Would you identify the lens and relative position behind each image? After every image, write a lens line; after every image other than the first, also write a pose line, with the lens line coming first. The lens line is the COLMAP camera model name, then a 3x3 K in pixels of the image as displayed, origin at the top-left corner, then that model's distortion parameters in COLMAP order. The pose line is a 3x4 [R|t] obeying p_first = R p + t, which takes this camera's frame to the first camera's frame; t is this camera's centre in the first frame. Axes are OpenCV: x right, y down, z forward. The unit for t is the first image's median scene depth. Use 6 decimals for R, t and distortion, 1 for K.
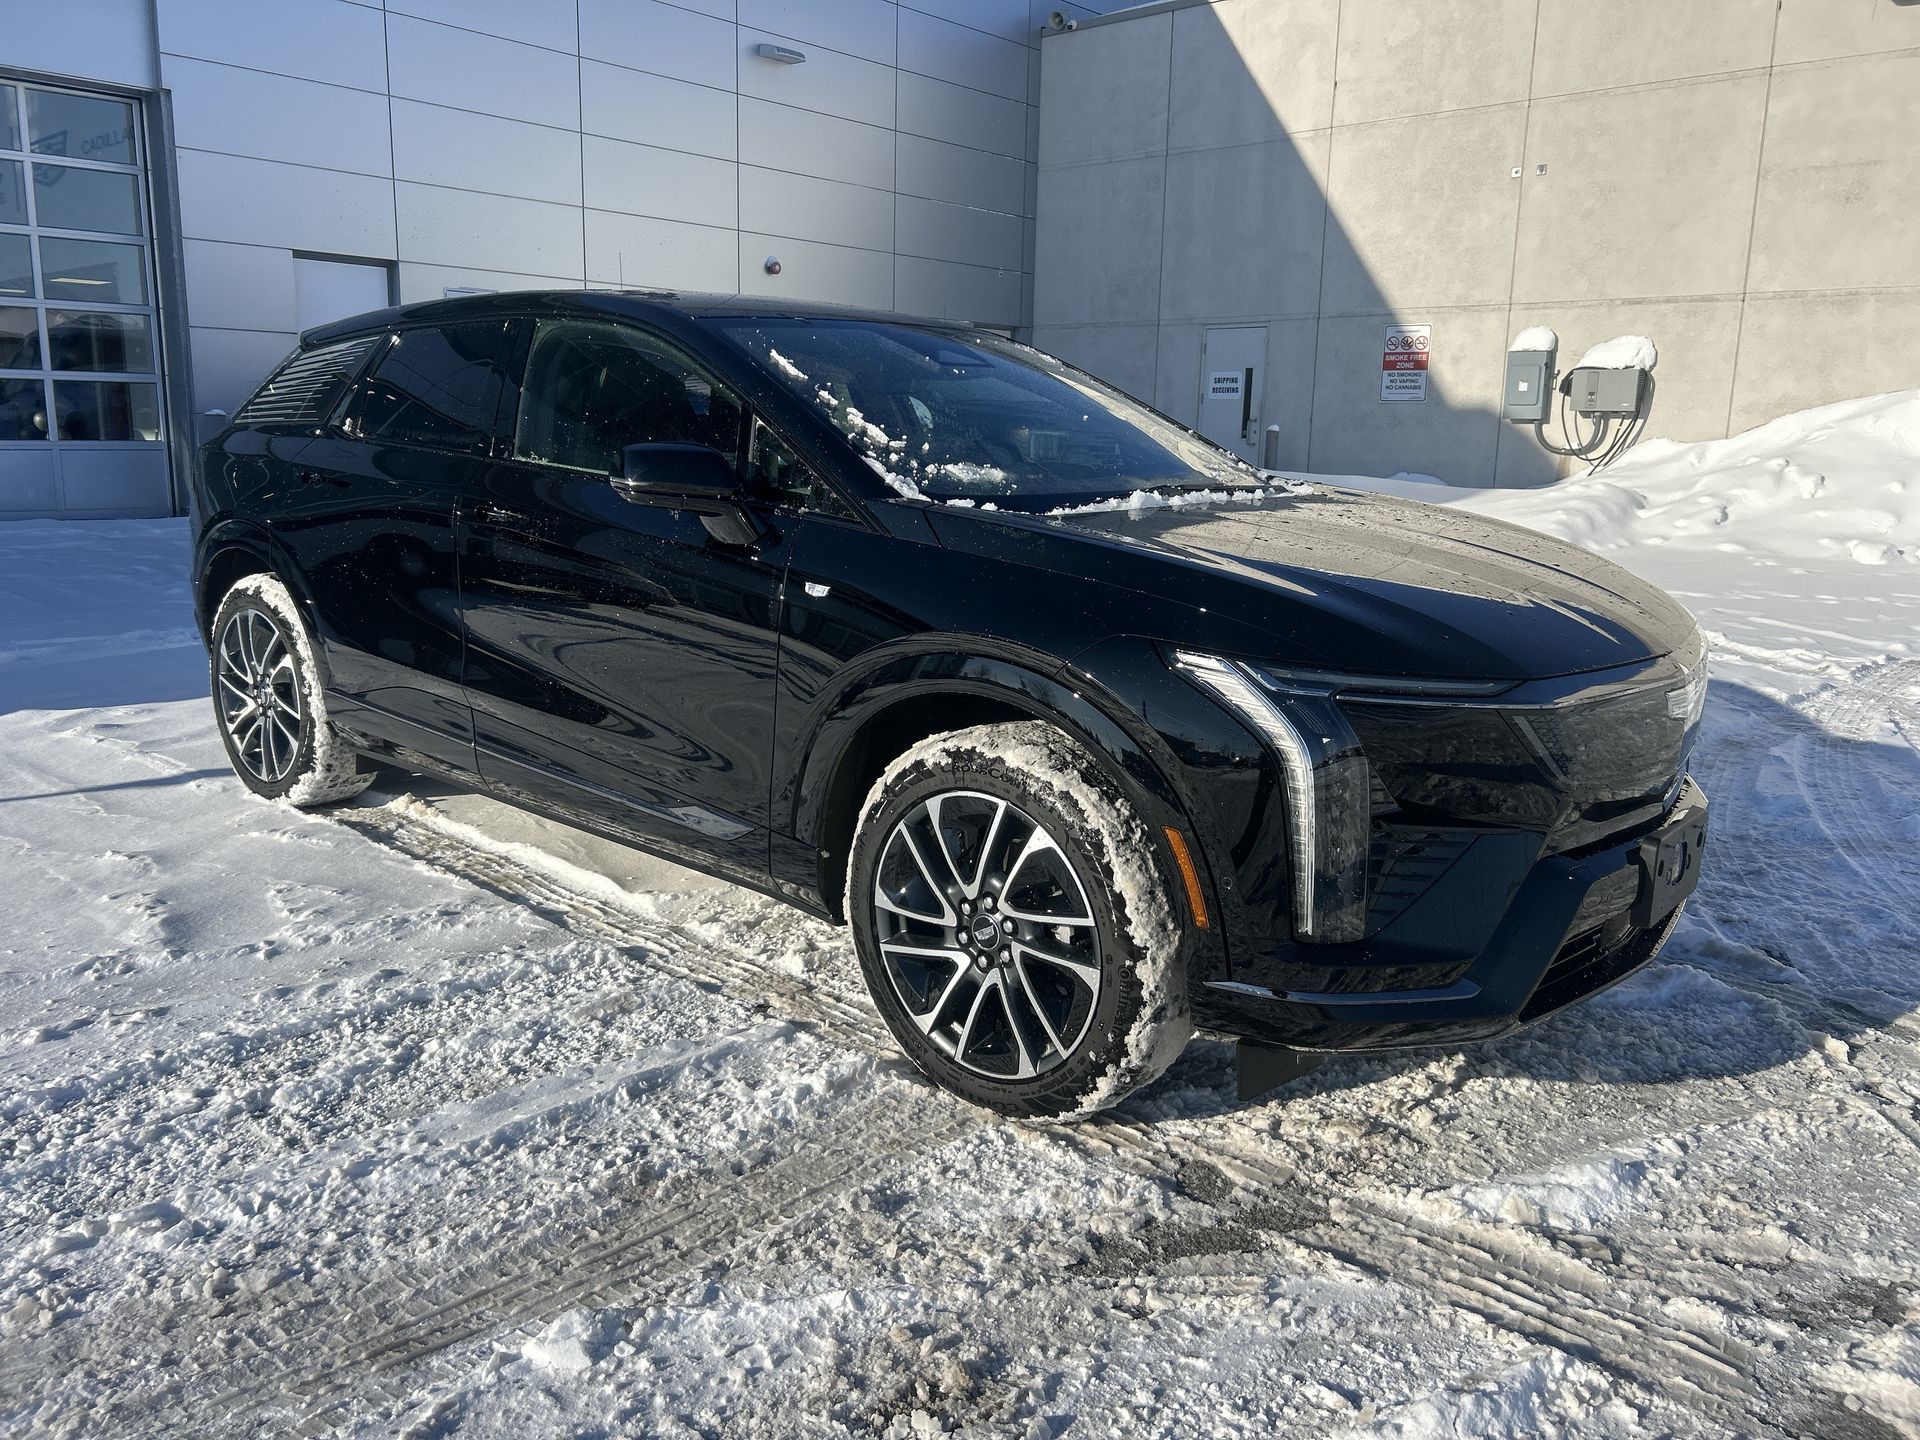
lens RADIAL K [[1455.9, 0, 968.7], [0, 1455.9, 709.7], [0, 0, 1]] dist [0.044438, -0.047910]
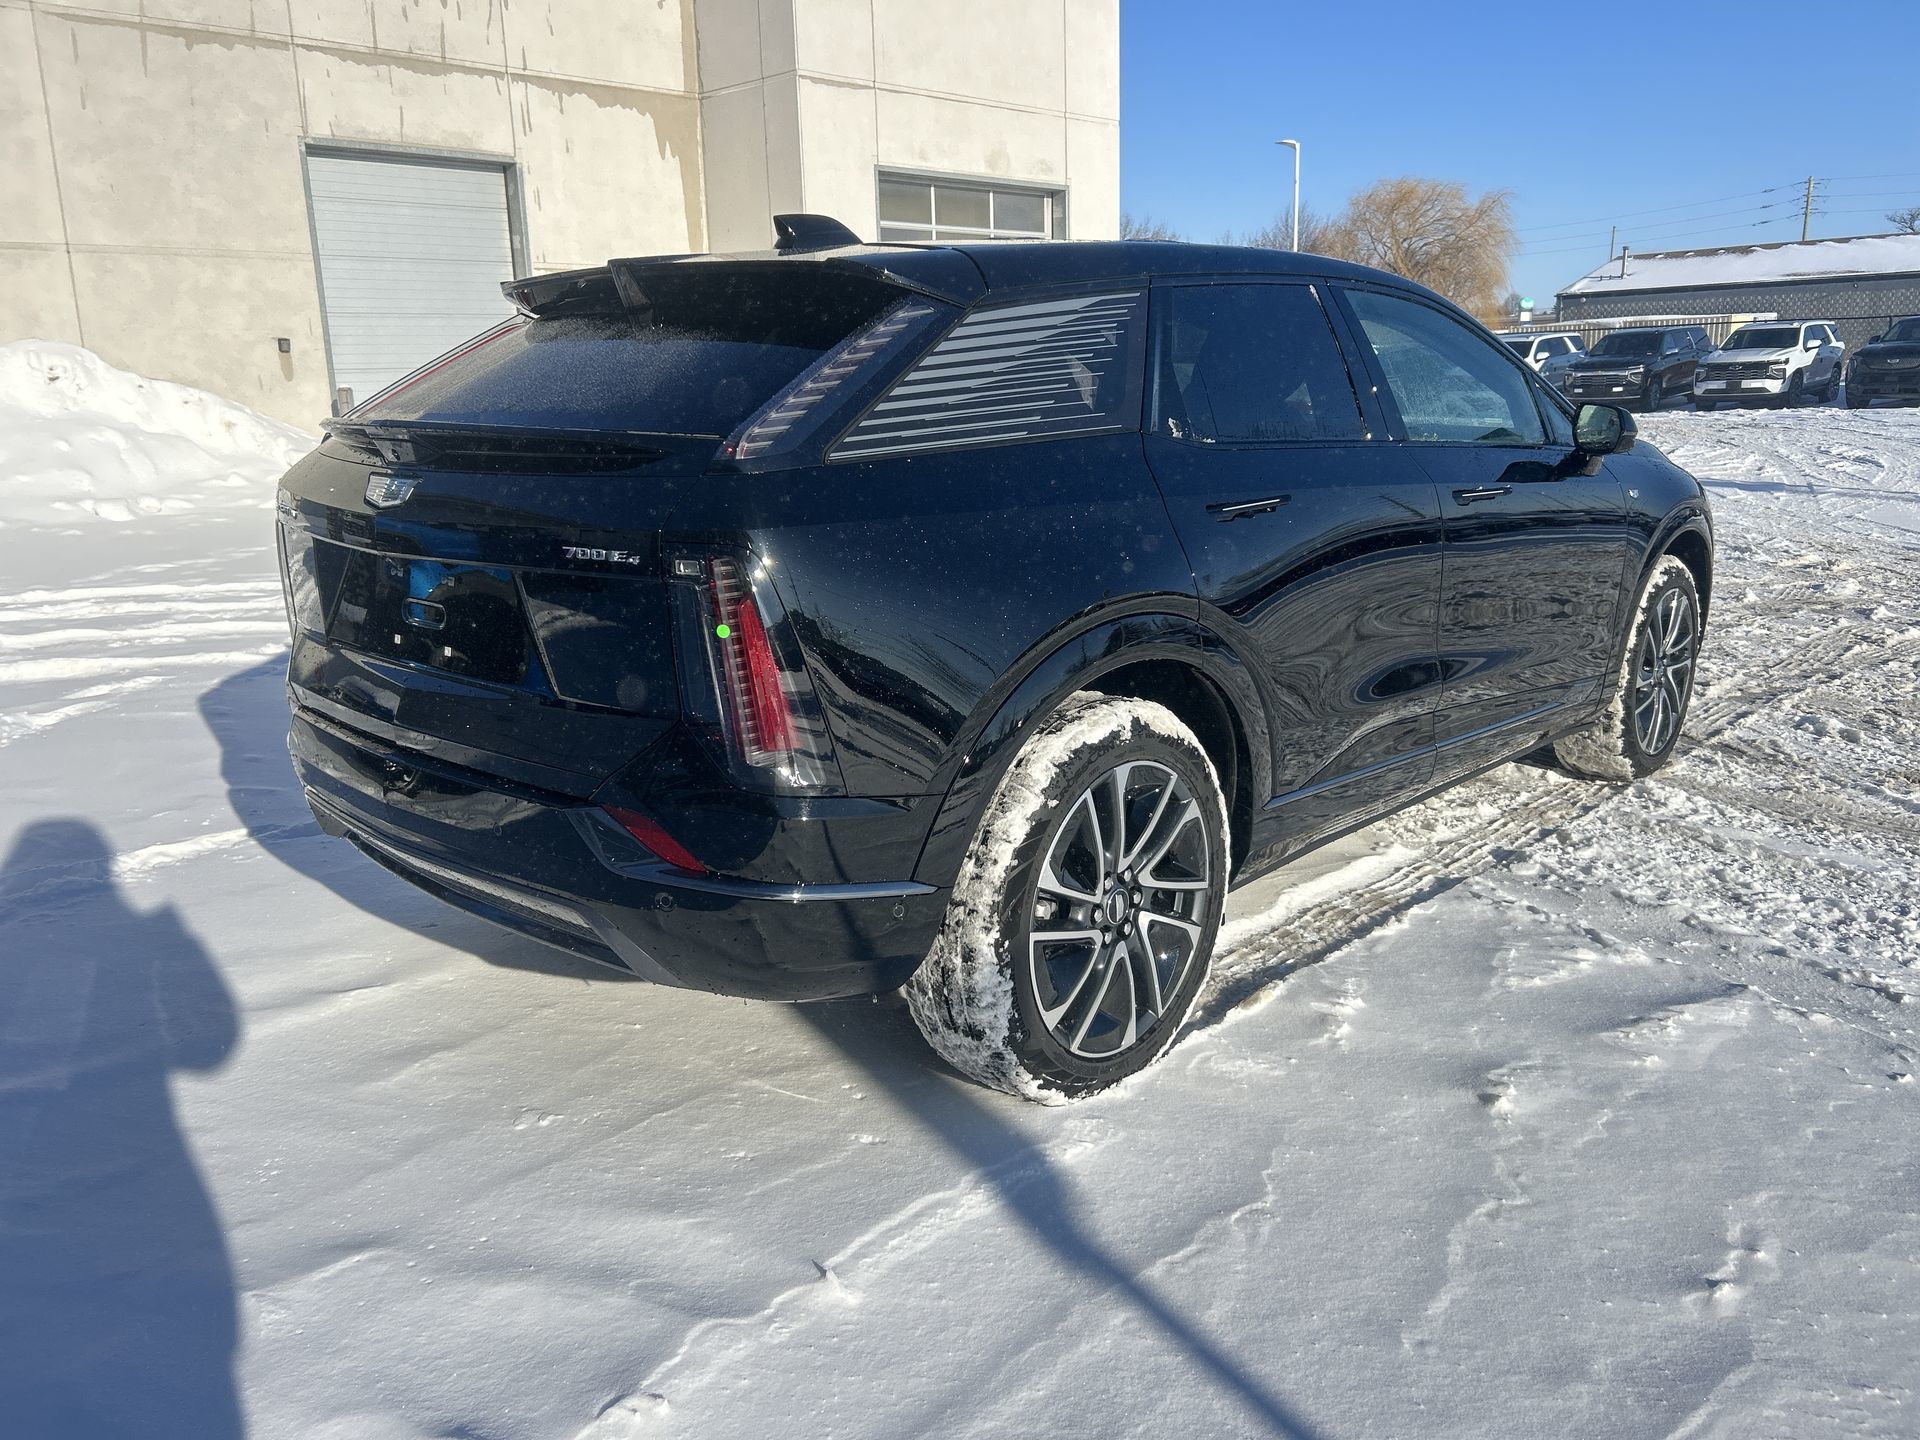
lens RADIAL K [[1455.9, 0, 965.1], [0, 1455.9, 713.3], [0, 0, 1]] dist [0.044438, -0.047910]
pose [[0.027141, -0.252470, 0.967224, -1.570365], [0.206193, 0.948187, 0.241715, -0.362728], [-0.978135, 0.192875, 0.077792, 1.534169]]
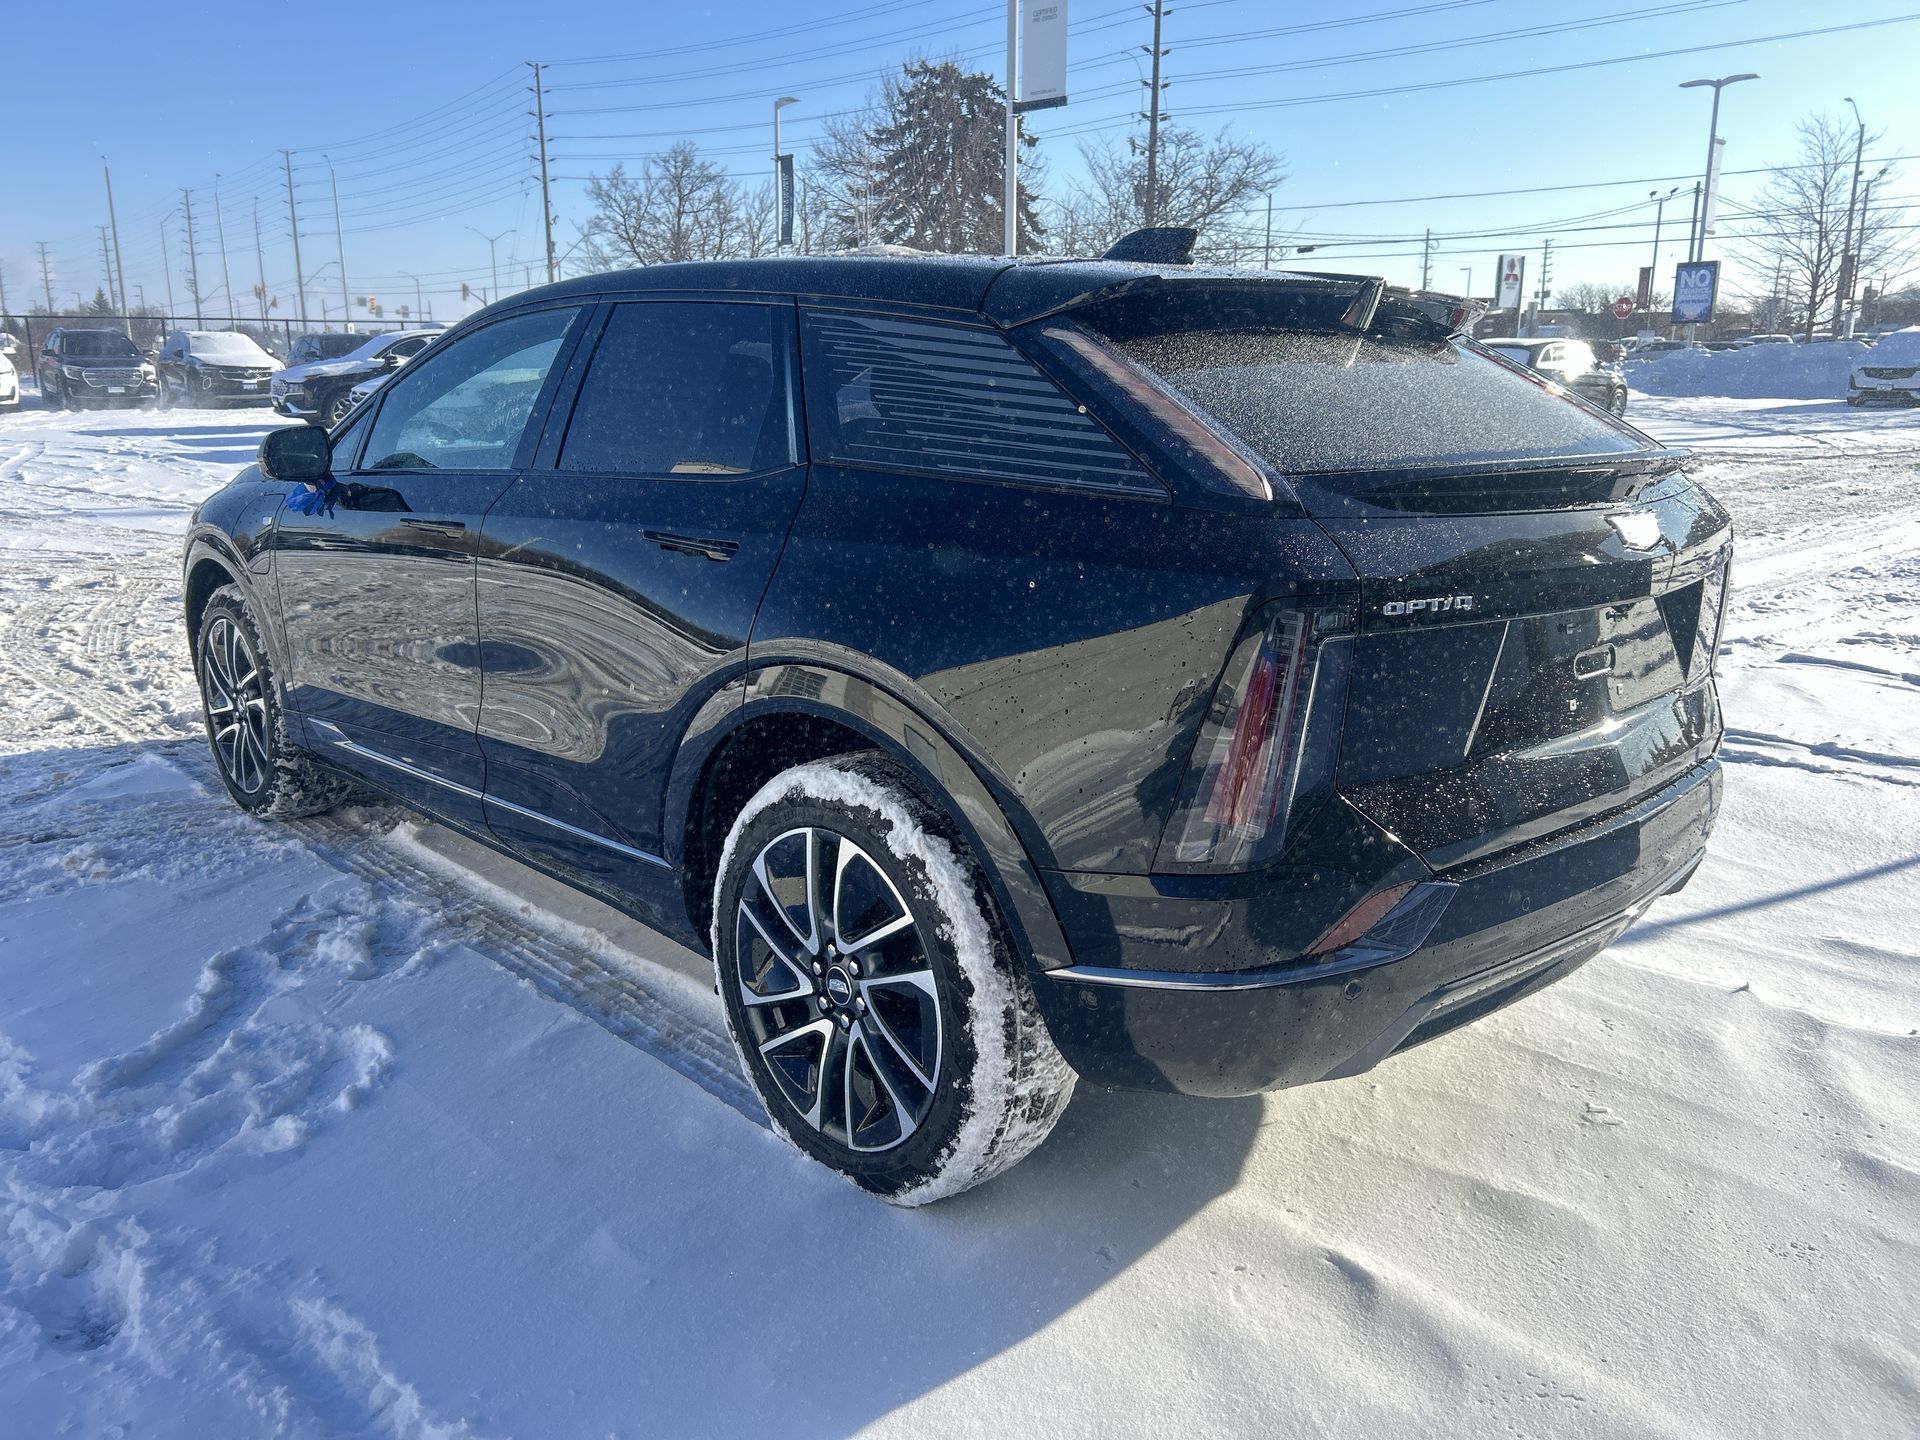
lens RADIAL K [[1455.9, 0, 954.5], [0, 1455.9, 717.7], [0, 0, 1]] dist [0.044438, -0.047910]
pose [[-0.994864, -0.048971, 0.088588, -0.459595], [-0.007373, 0.907918, 0.419084, -0.577492], [-0.100953, 0.416278, -0.903616, 2.662261]]
